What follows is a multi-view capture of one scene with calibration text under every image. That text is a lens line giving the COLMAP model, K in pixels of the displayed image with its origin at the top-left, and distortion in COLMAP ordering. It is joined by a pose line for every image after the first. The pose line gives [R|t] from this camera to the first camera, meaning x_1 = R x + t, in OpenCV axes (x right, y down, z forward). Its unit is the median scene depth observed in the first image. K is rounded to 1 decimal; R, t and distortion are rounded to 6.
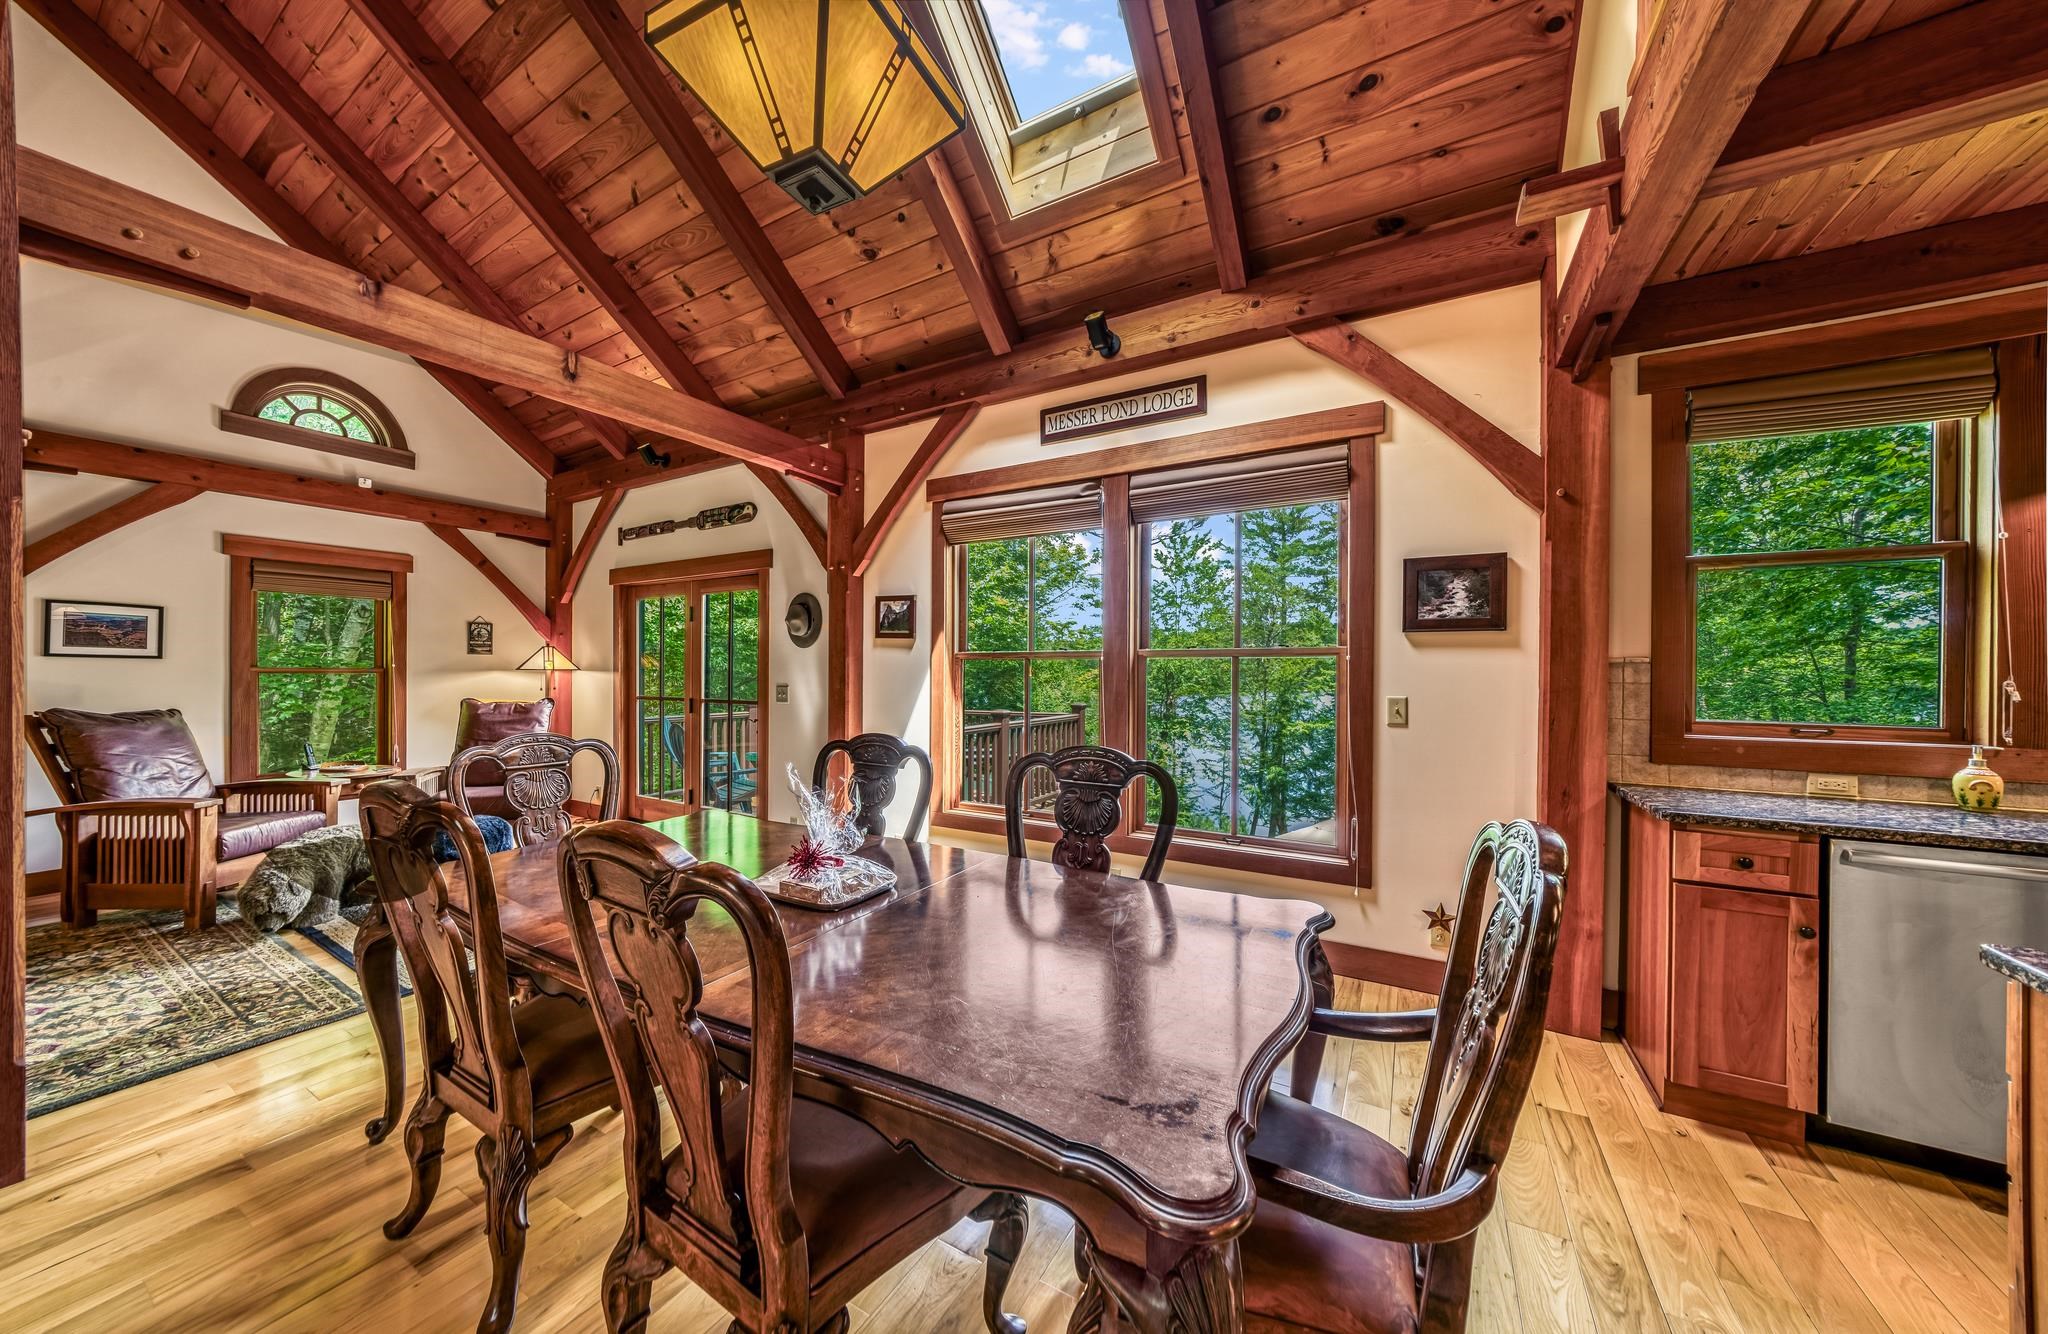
lens RADIAL K [[681.4, 0, 1012.8], [0, 681.4, 682.9], [0, 0, 1]] dist [-0.022651, 0.004703]
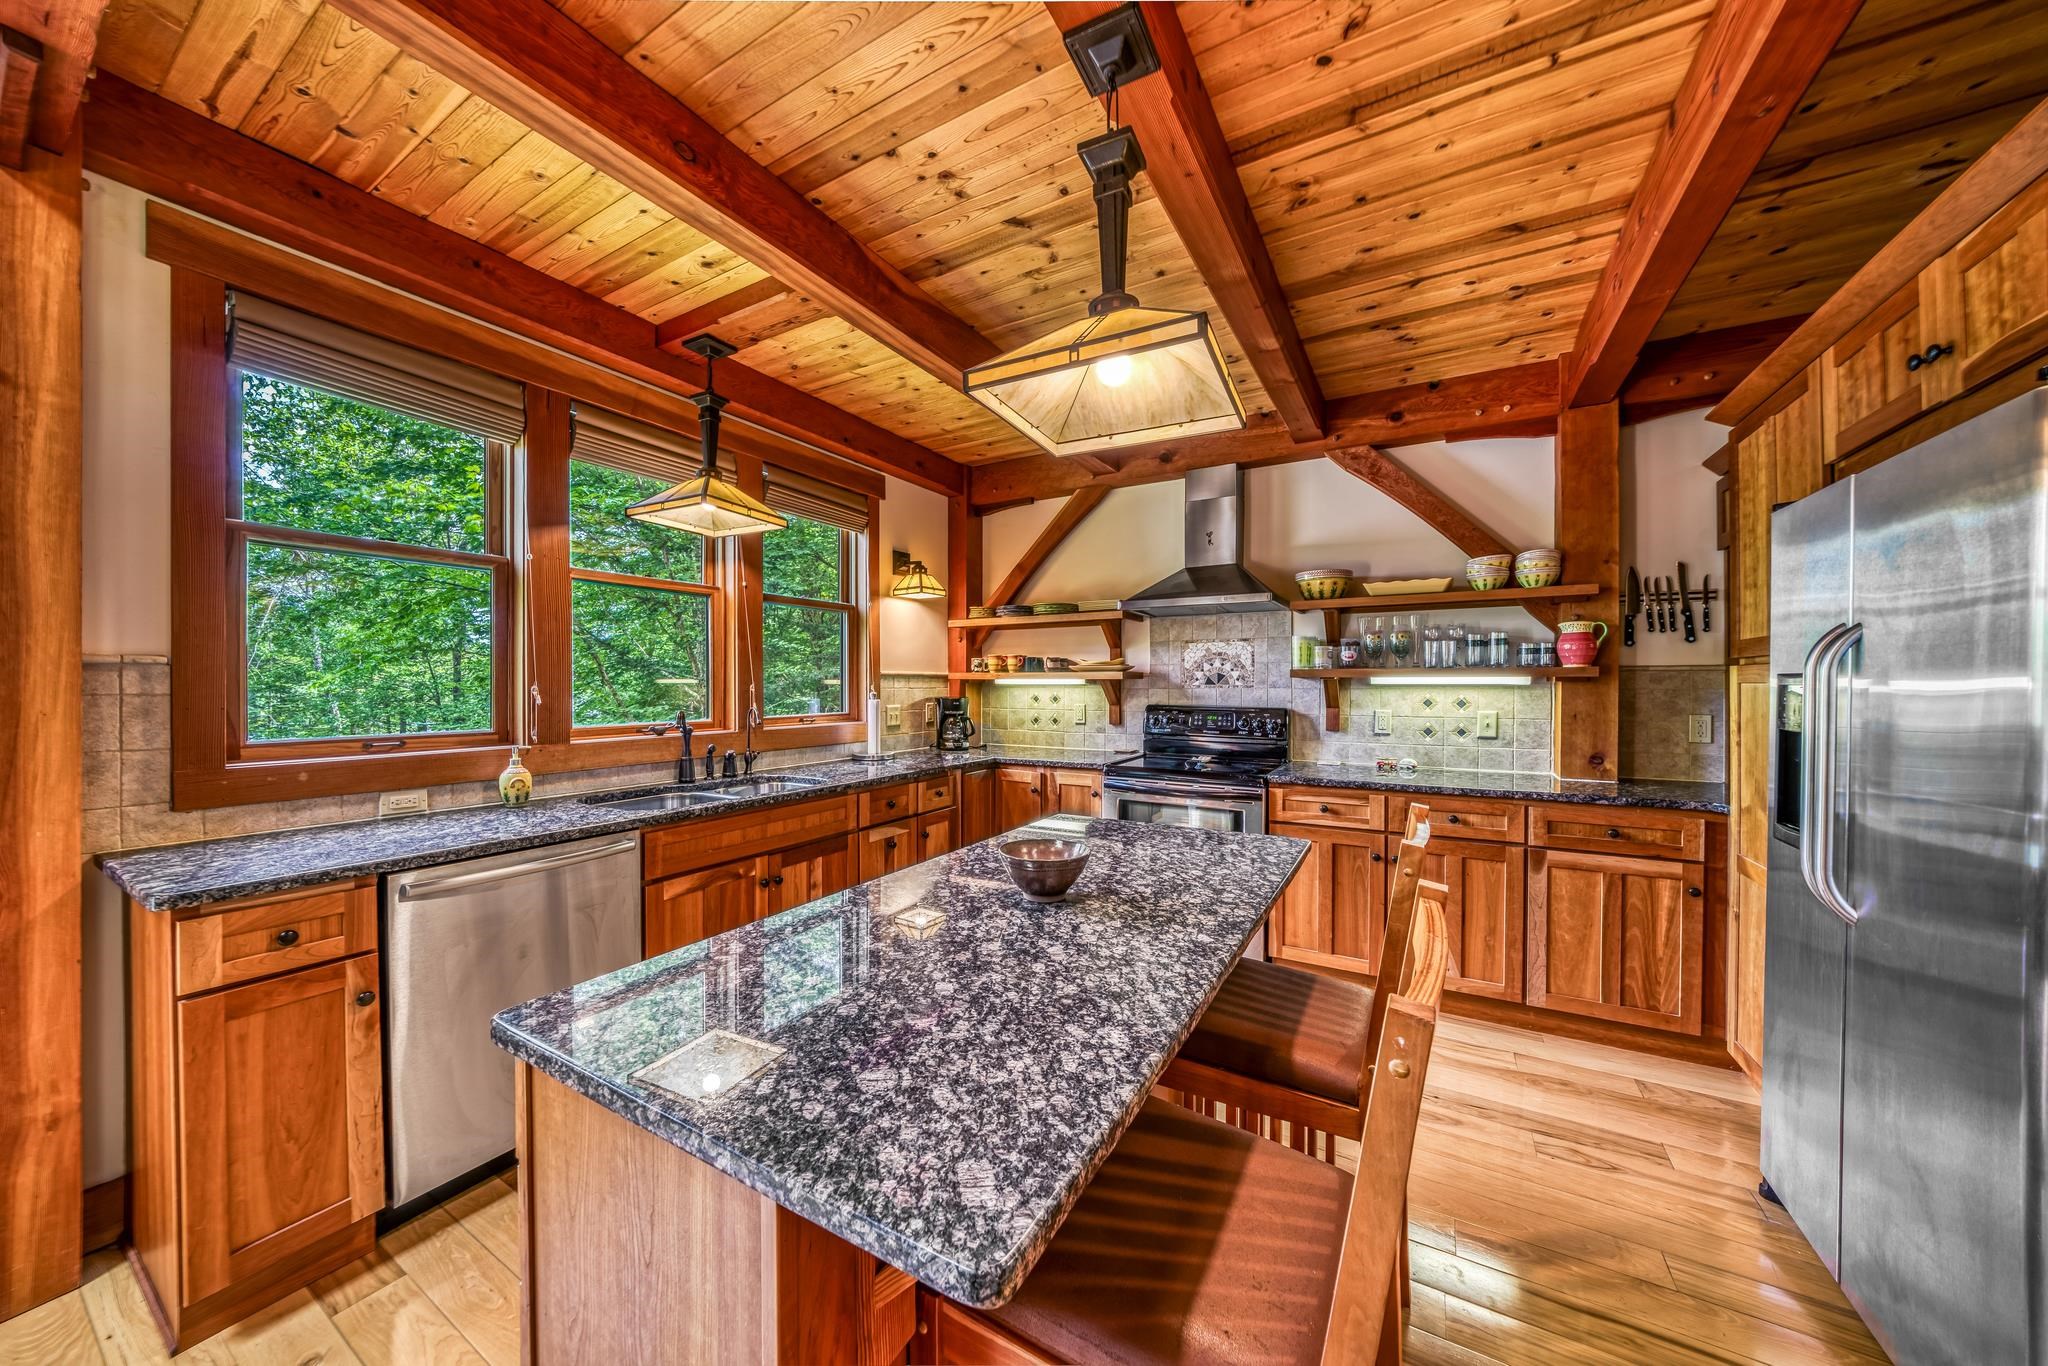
lens RADIAL K [[682.4, 0, 1003.5], [0, 682.4, 675.6], [0, 0, 1]] dist [-0.018202, 0.003567]
pose [[-0.003426, 0.006422, 0.999974, 0.338365], [0.014950, 0.999868, -0.006370, -0.001815], [-0.999882, 0.014927, -0.003522, 0.199632]]
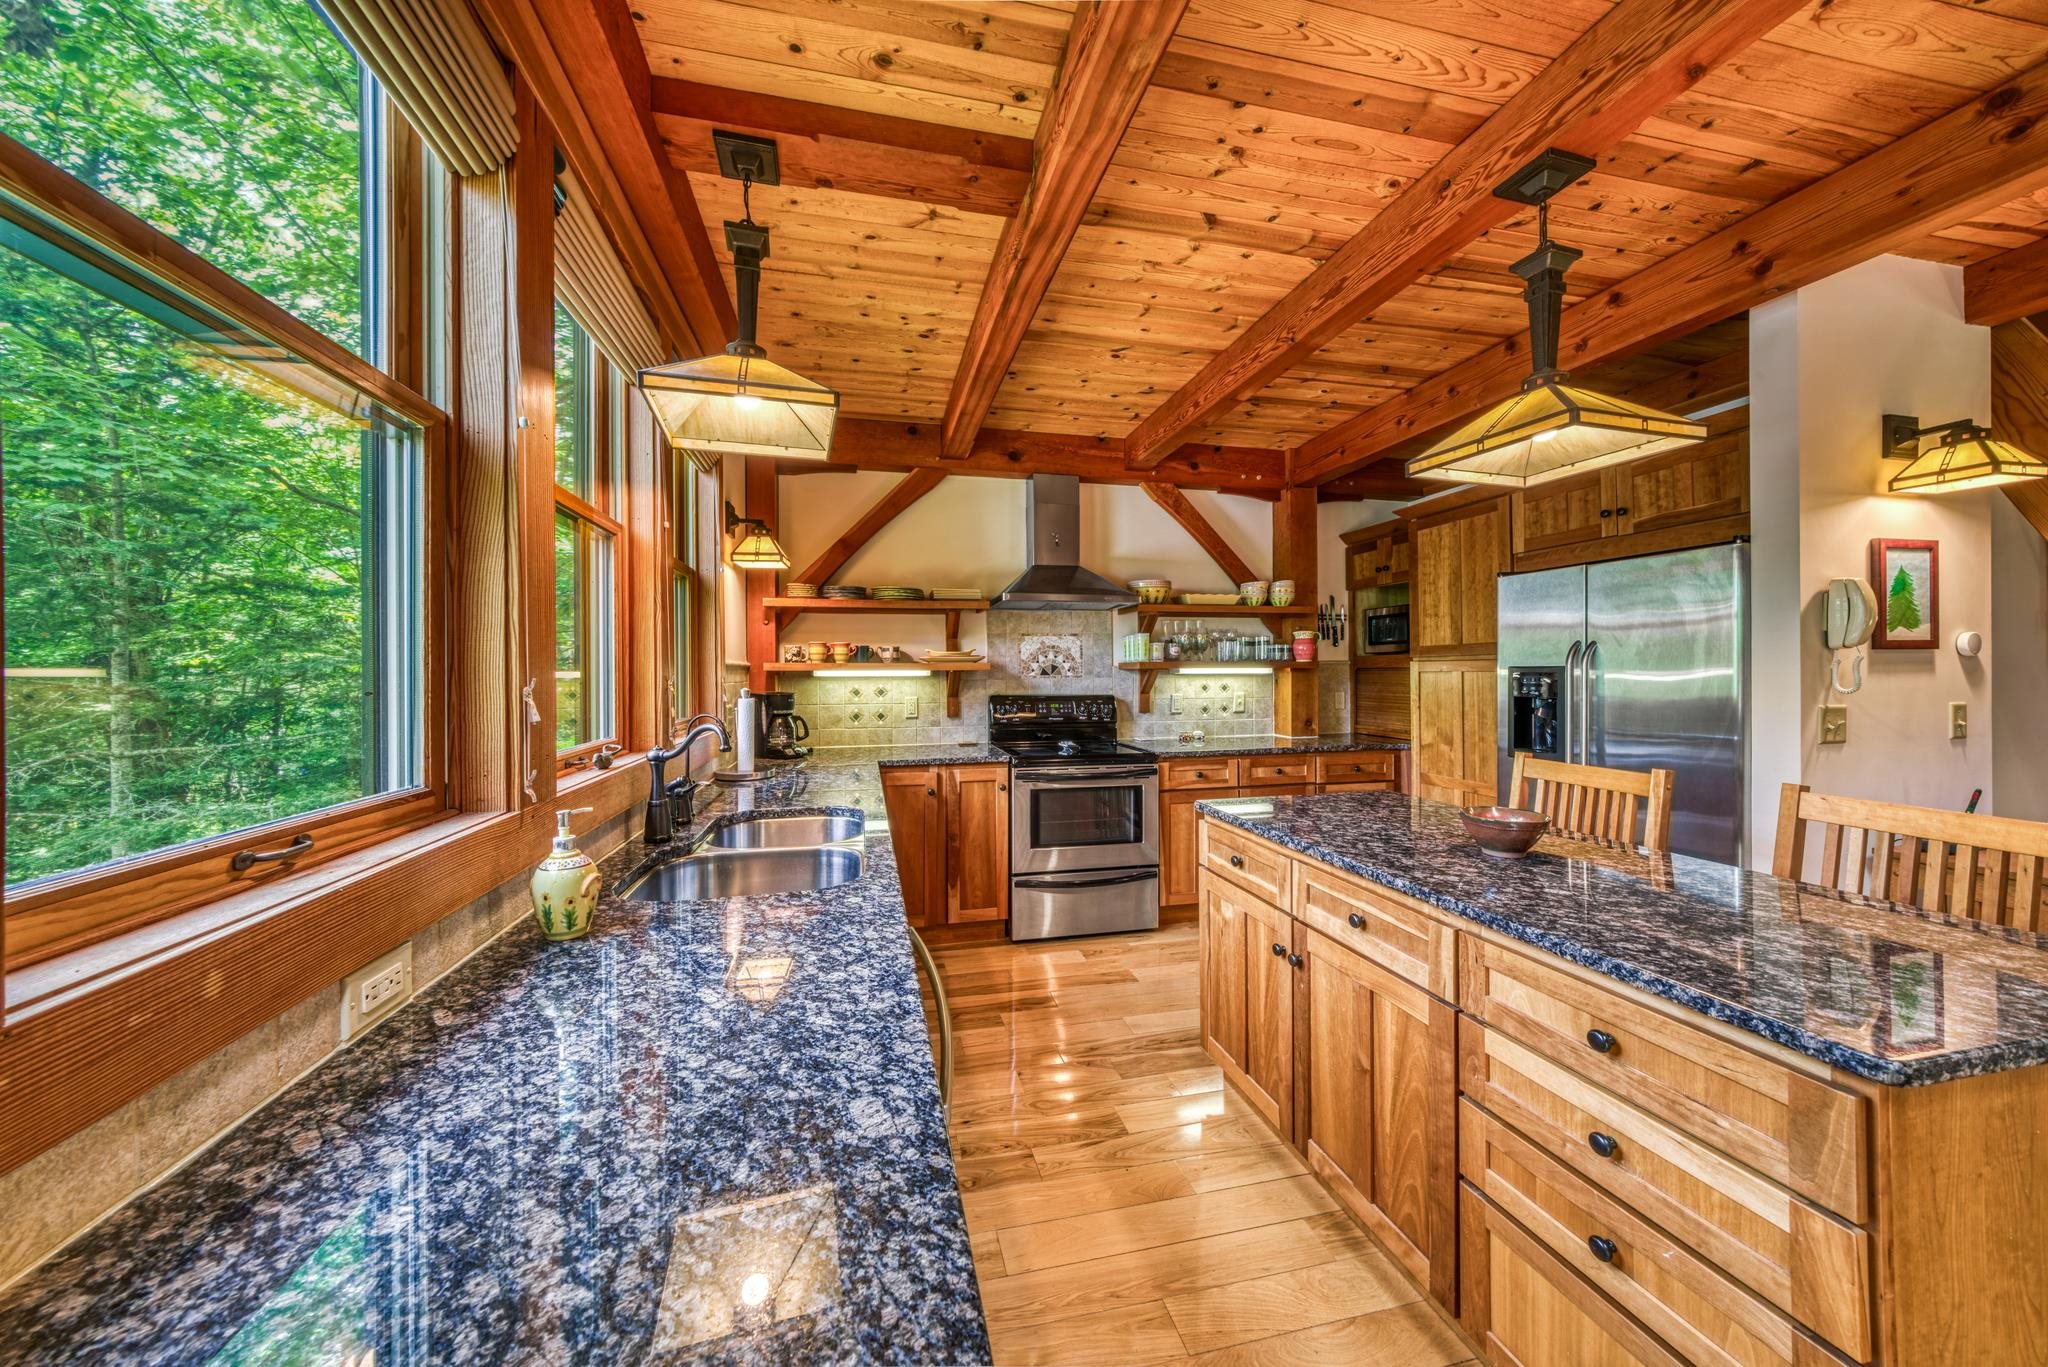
lens RADIAL K [[682.4, 0, 1003.5], [0, 682.4, 676.1], [0, 0, 1]] dist [-0.018202, 0.003567]
pose [[-0.681880, -0.005859, 0.731441, 0.754457], [0.013328, 0.999702, 0.020433, -0.018671], [-0.731343, 0.023681, -0.681599, 0.986728]]
